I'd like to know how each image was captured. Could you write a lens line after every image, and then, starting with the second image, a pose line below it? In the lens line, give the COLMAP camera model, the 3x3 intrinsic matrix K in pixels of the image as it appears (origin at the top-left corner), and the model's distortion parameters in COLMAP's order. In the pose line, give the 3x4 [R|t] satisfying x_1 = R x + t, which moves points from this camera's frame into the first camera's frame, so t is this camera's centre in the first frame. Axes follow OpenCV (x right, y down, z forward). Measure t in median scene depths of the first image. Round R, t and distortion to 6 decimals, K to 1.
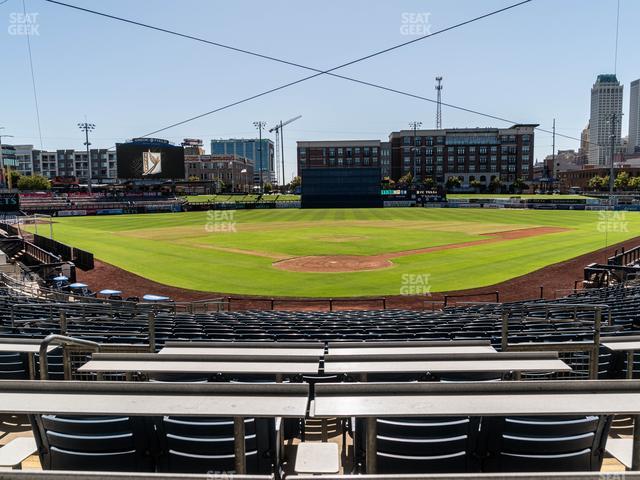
lens RADIAL K [[517.5, 0, 323.4], [0, 517.5, 246.1], [0, 0, 1]] dist [-0.032028, 0.029933]
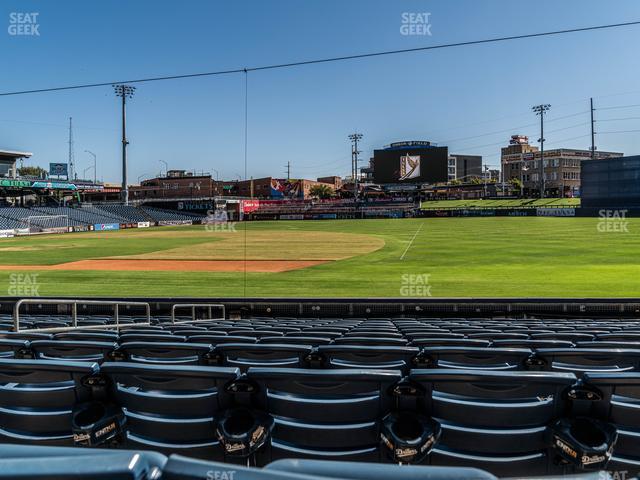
lens RADIAL K [[517.5, 0, 306.4], [0, 517.5, 235.2], [0, 0, 1]] dist [-0.032028, 0.029933]
pose [[0.553921, 0.043408, -0.831437, 0.281738], [-0.072923, 0.997332, 0.003486, -0.018969], [0.829370, 0.058699, 0.555608, 0.246651]]
